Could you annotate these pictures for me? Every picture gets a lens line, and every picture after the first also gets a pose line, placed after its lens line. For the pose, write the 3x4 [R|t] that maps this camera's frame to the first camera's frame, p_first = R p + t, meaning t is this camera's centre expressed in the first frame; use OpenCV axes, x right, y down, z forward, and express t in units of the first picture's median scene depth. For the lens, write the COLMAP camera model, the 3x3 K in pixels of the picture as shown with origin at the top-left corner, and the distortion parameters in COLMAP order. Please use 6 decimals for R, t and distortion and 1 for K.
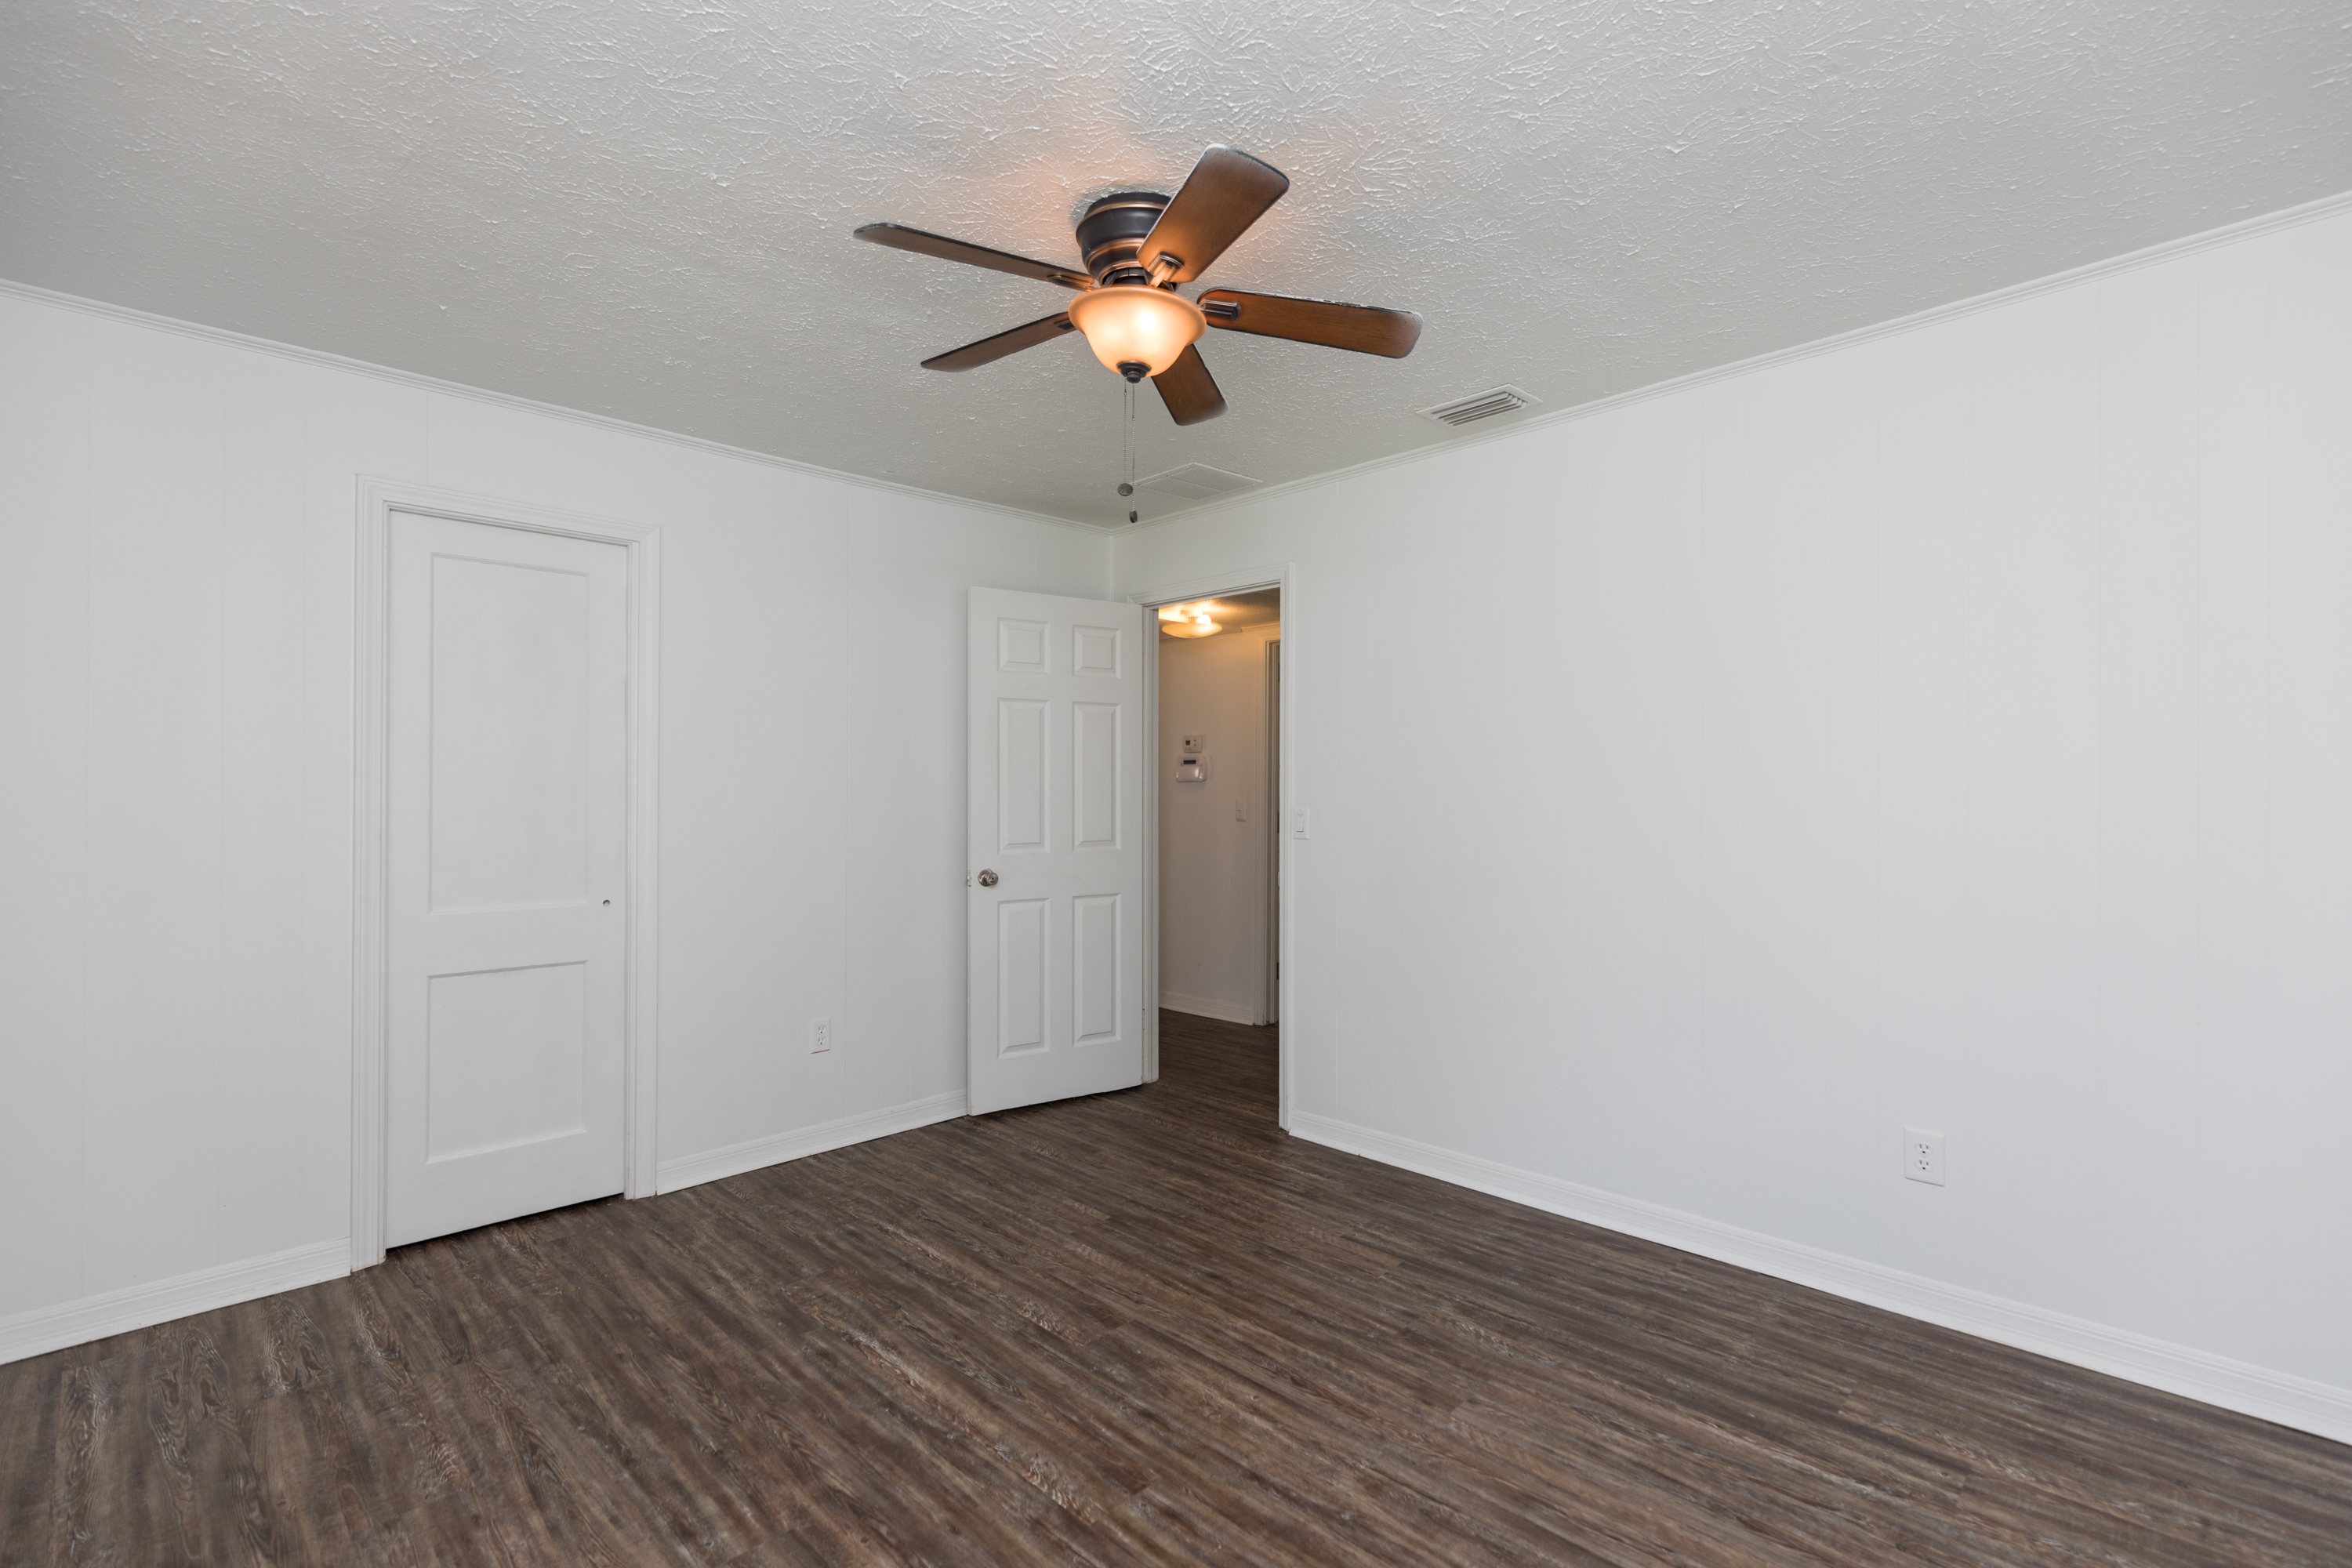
lens RADIAL K [[1057.5, 0, 1179.3], [0, 1057.5, 788.8], [0, 0, 1]] dist [0.005396, 0.001223]
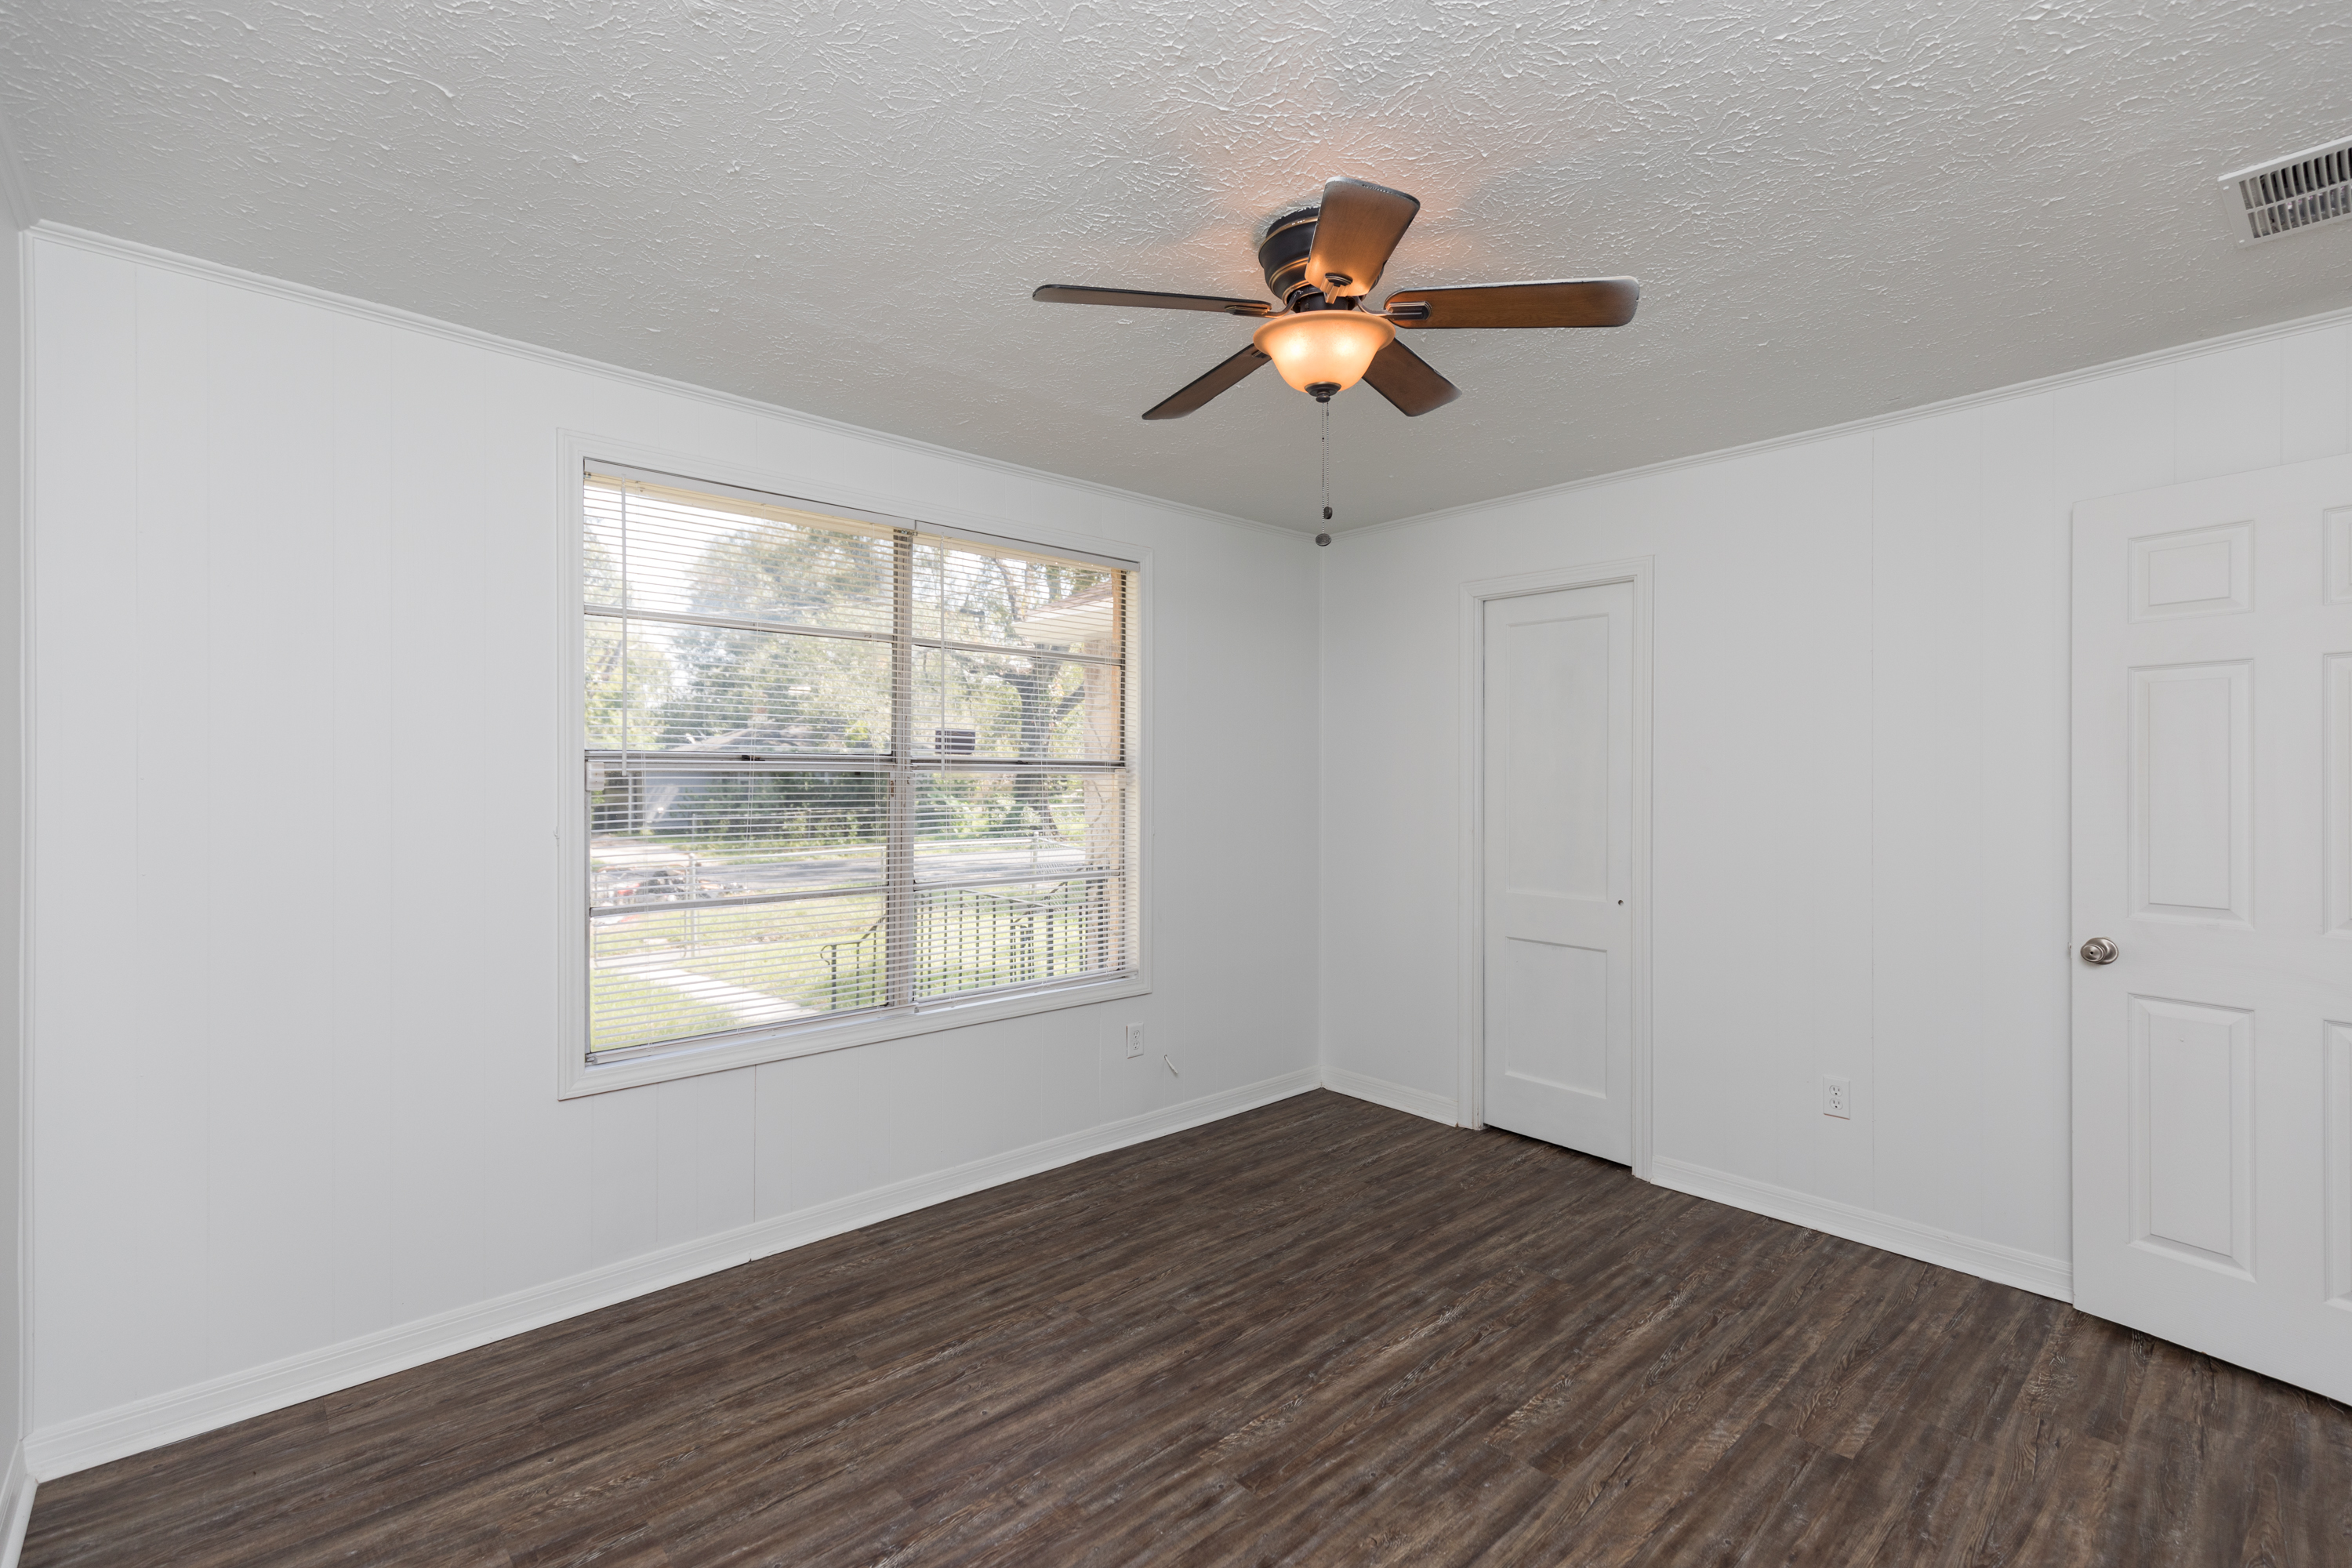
lens RADIAL K [[1057.5, 0, 1179.8], [0, 1057.5, 776.1], [0, 0, 1]] dist [0.005396, 0.001223]
pose [[-0.043960, 0.000803, -0.999033, 0.725888], [-0.003715, 0.999993, 0.000967, -0.031119], [0.999026, 0.003754, -0.043957, 0.699411]]
